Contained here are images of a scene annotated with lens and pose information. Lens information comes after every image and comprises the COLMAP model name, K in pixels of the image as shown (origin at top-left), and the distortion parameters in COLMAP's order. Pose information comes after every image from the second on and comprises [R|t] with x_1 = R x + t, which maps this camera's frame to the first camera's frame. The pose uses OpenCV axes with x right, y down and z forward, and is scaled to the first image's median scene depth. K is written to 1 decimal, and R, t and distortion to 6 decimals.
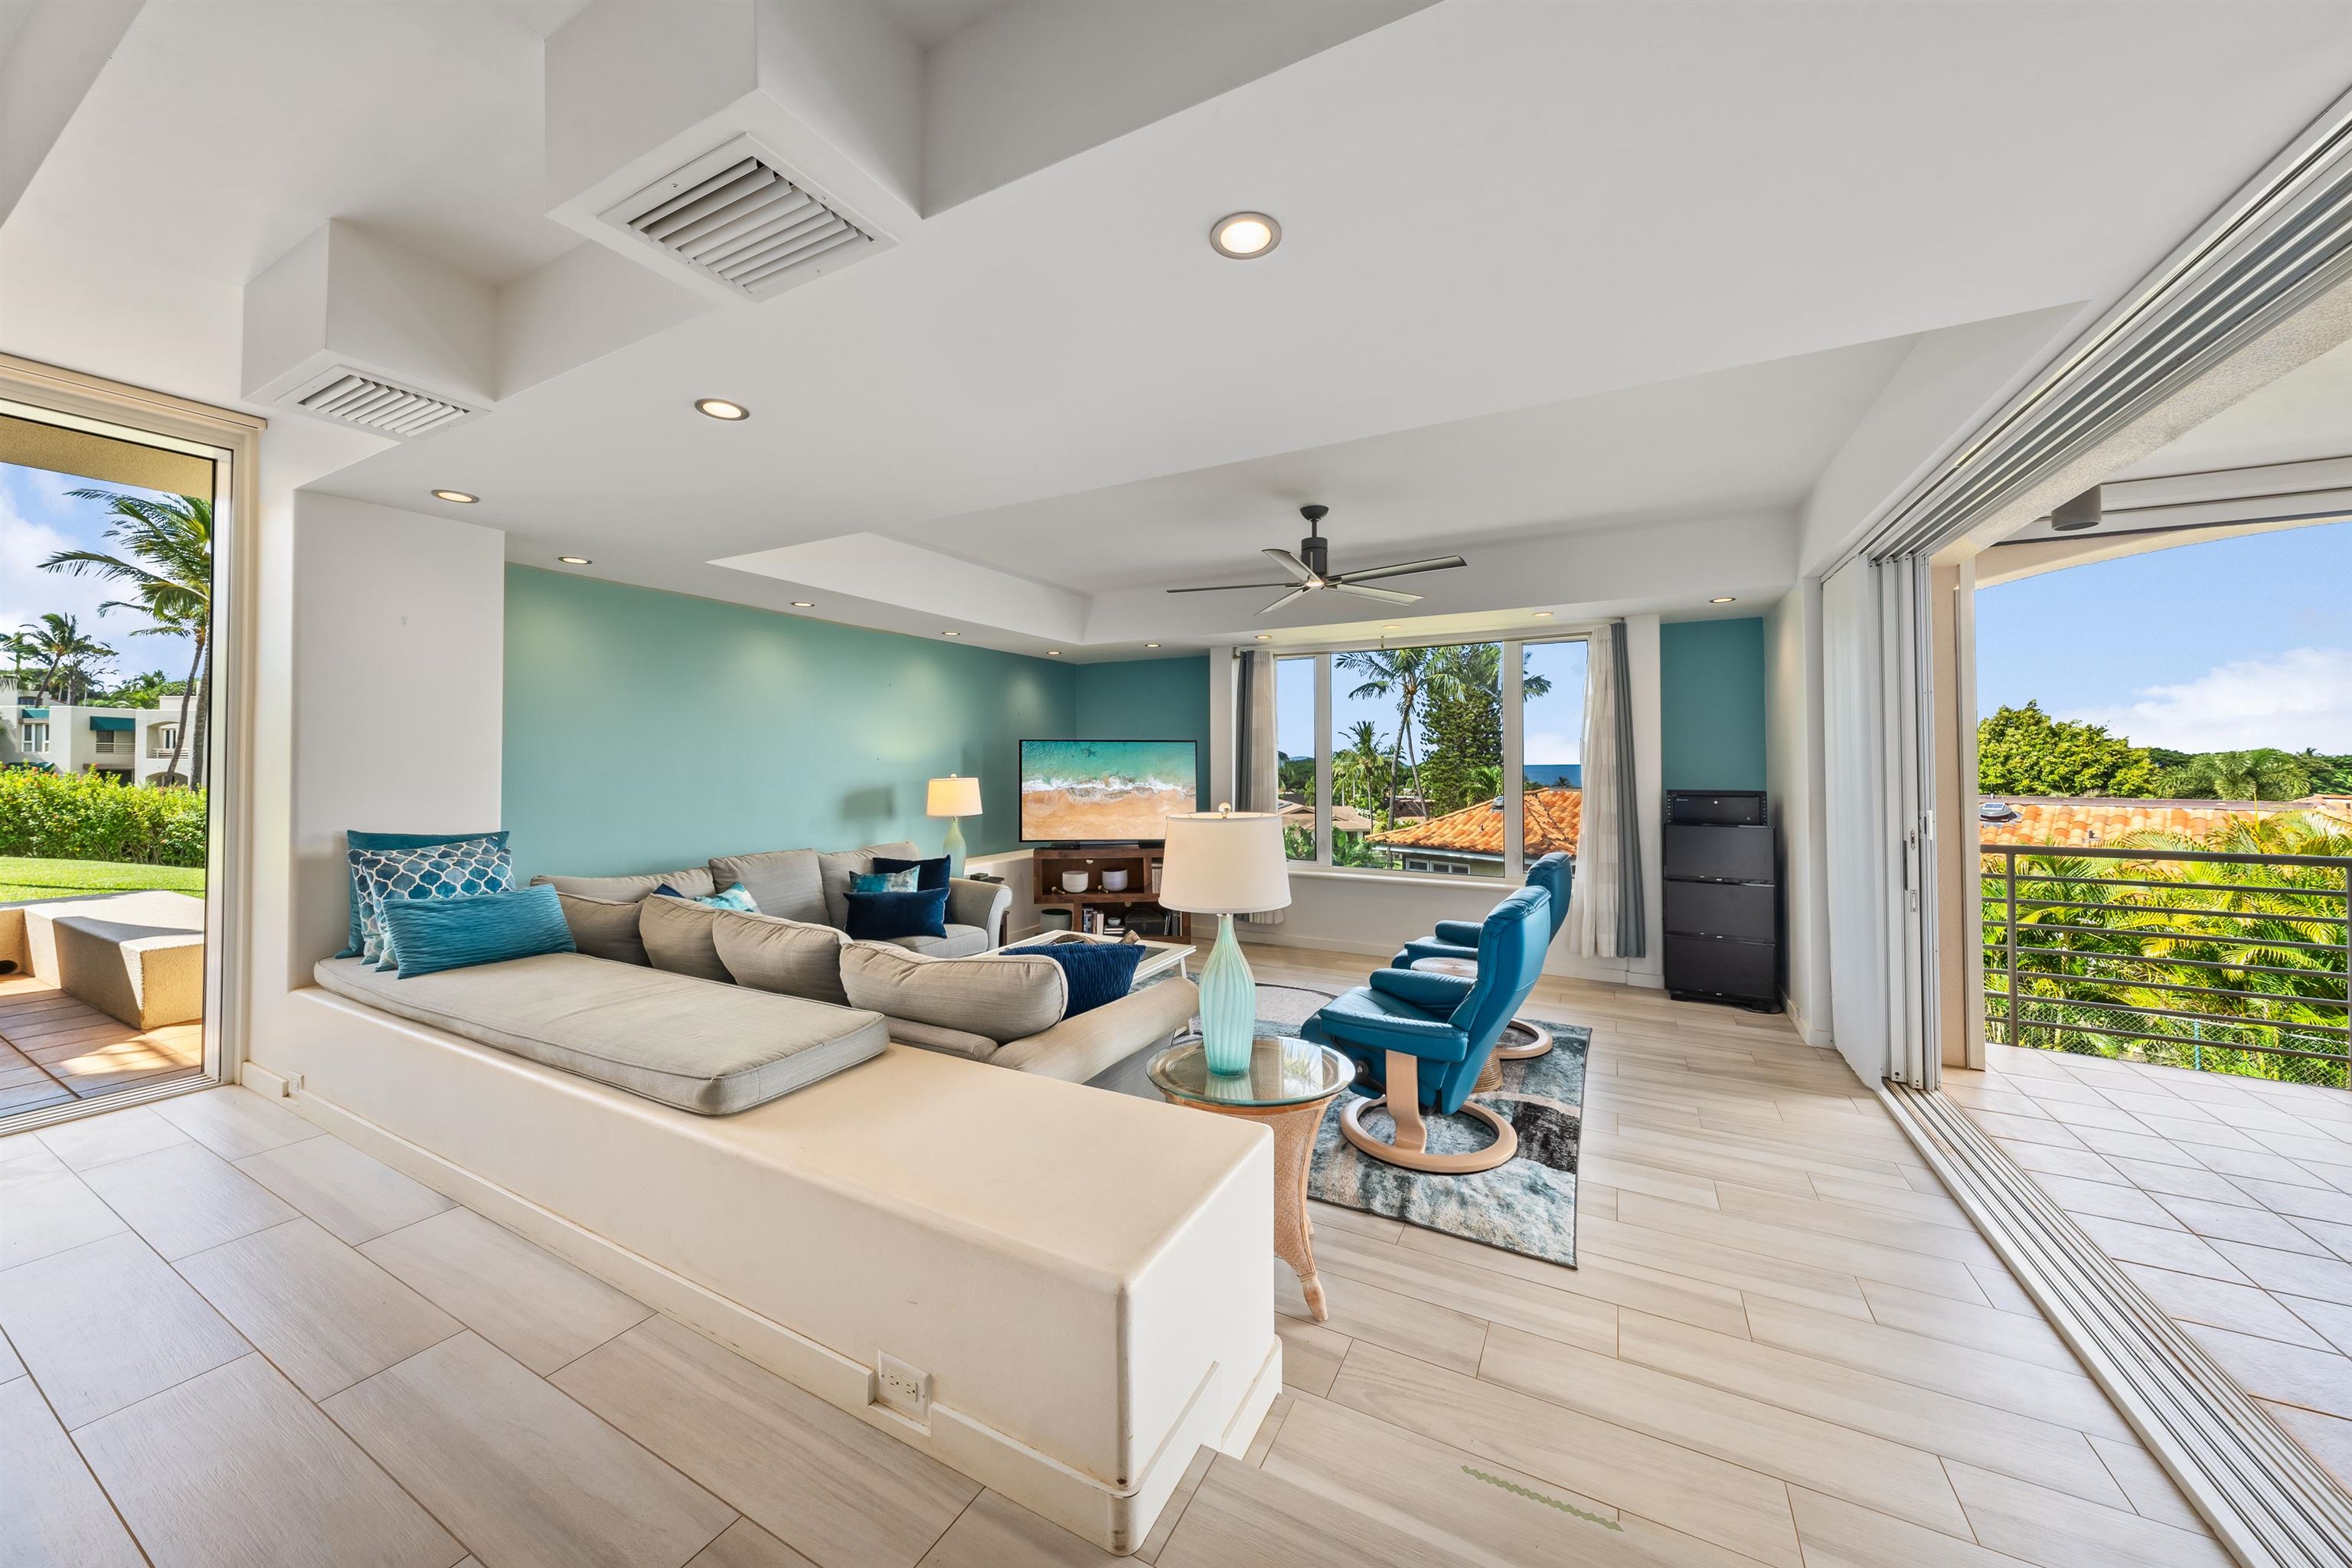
lens RADIAL K [[819.2, 0, 1154.1], [0, 819.2, 761.8], [0, 0, 1]] dist [-0.005946, 0.000769]
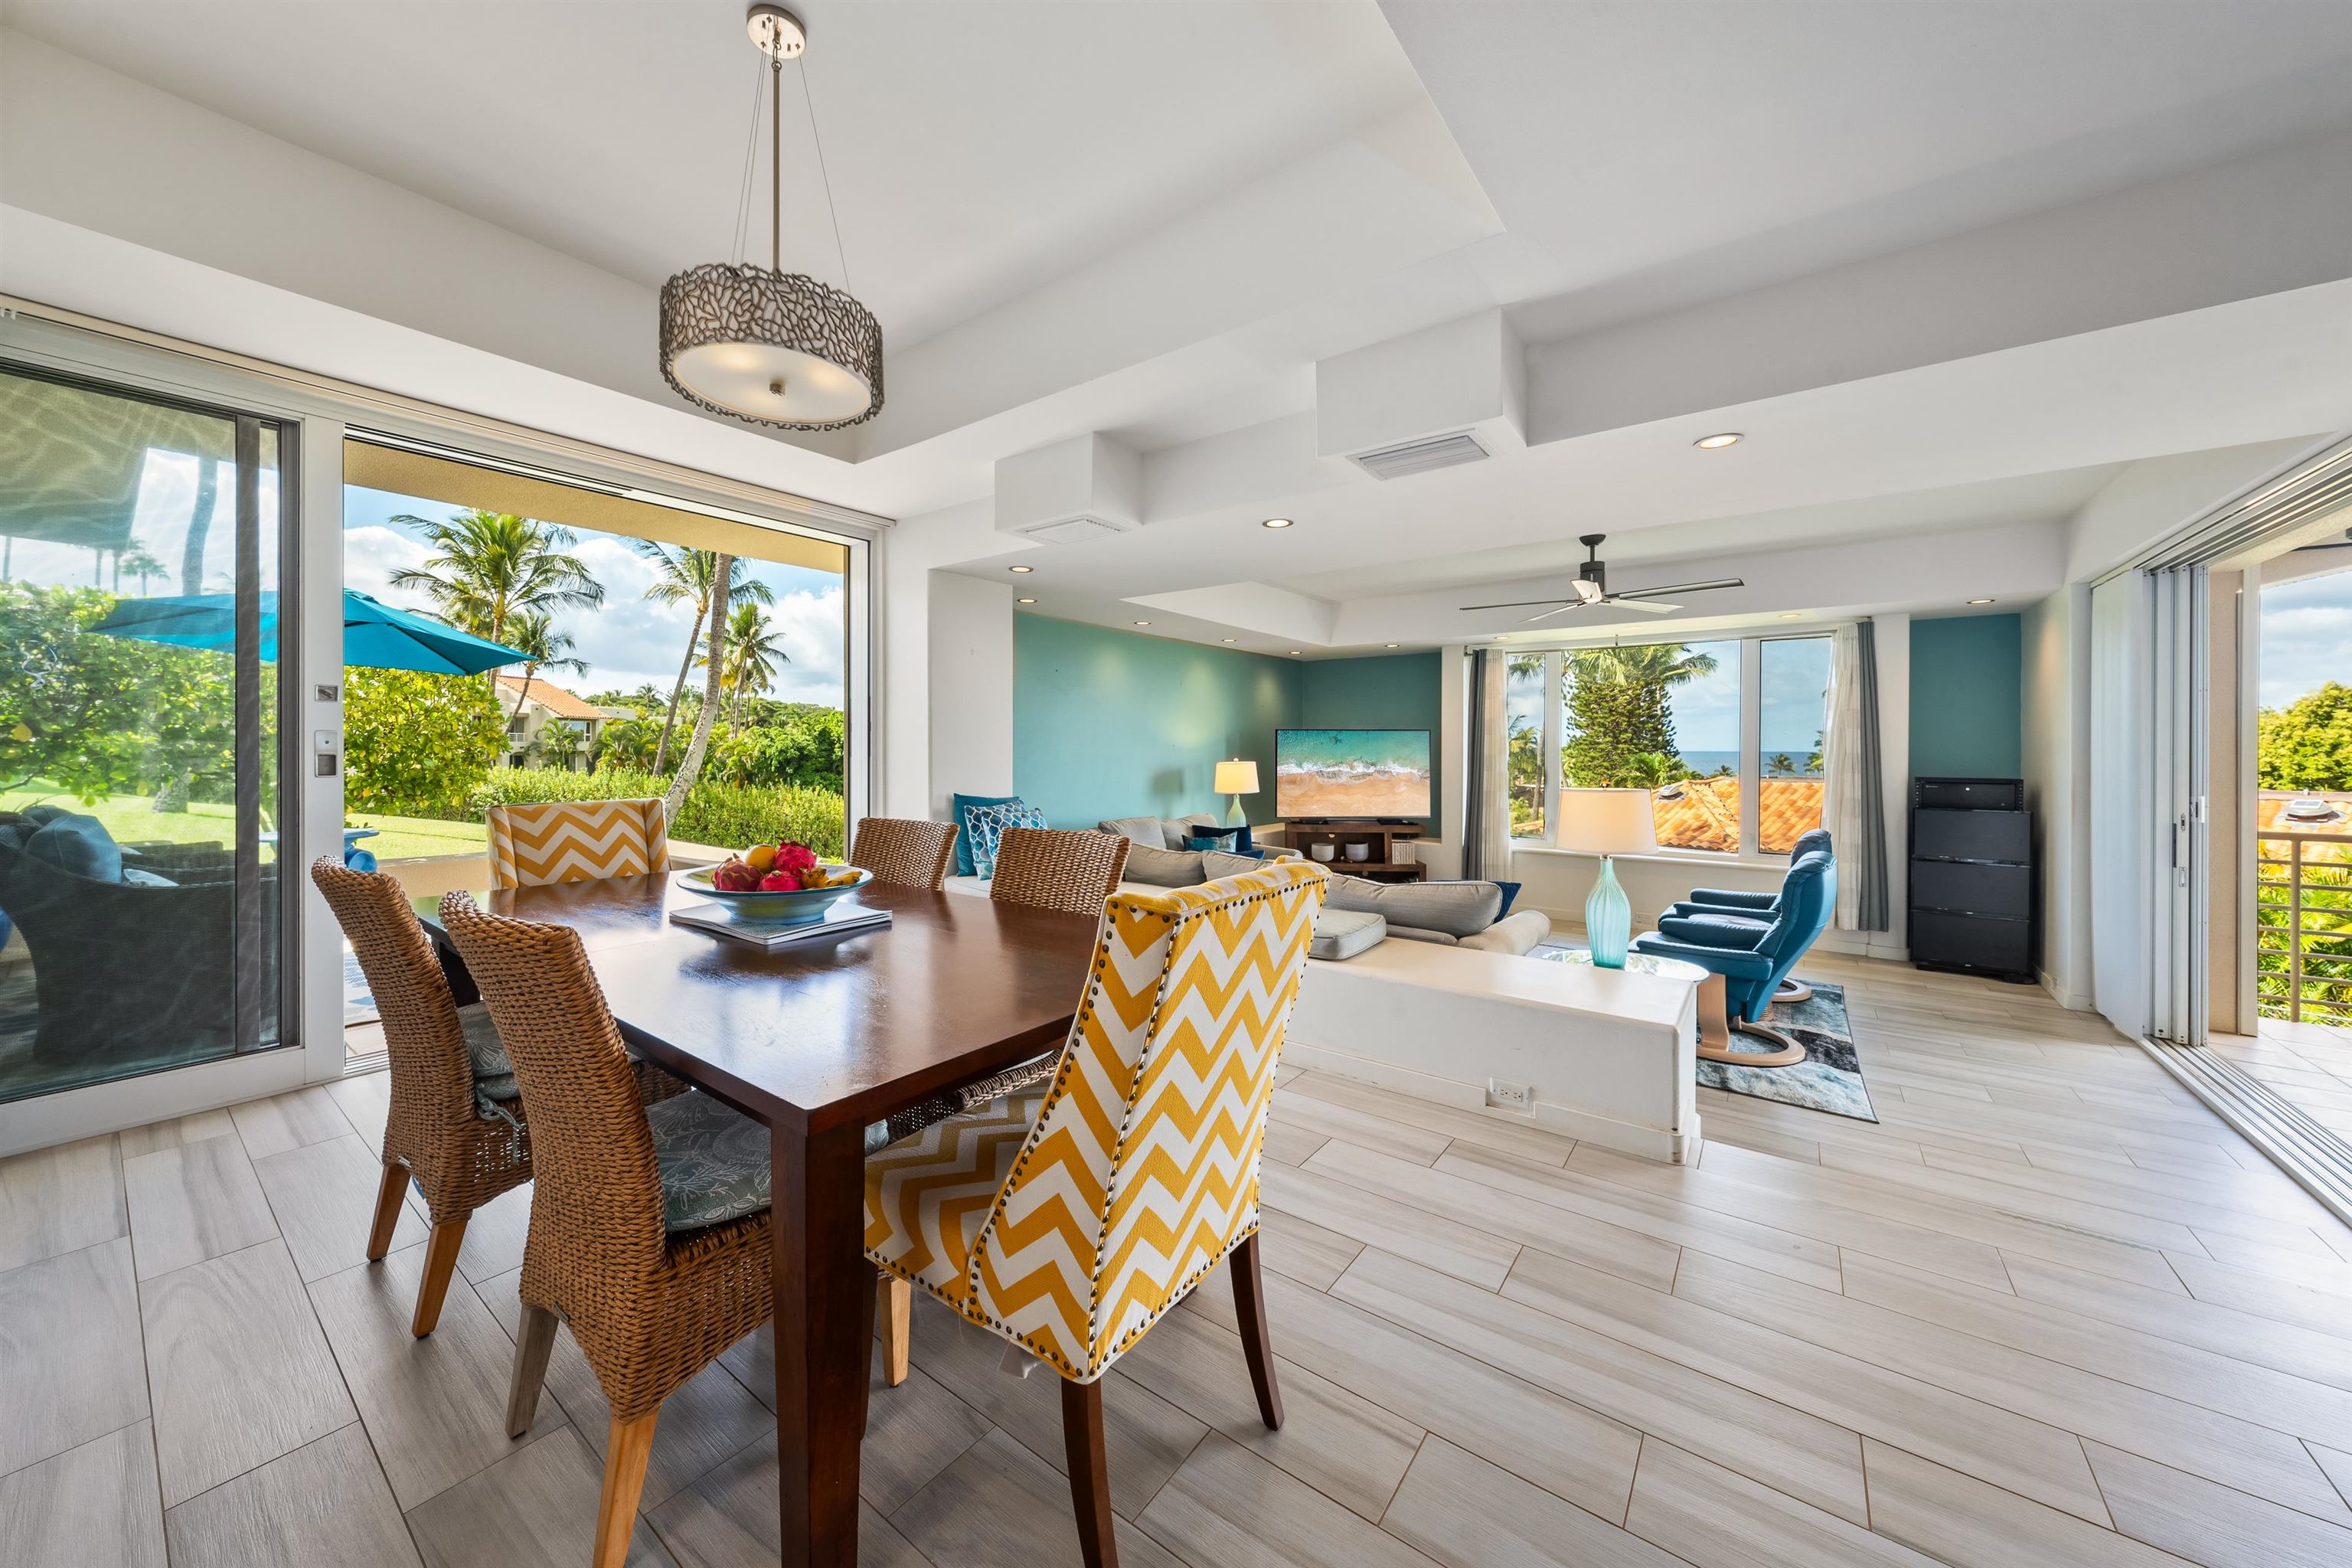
lens RADIAL K [[819.2, 0, 1141.3], [0, 819.2, 762.6], [0, 0, 1]] dist [-0.005946, 0.000769]
pose [[0.986562, 0.006600, -0.163256, -0.228371], [-0.003435, 0.999801, 0.019660, -0.002478], [0.163353, -0.018835, 0.986388, -0.254098]]
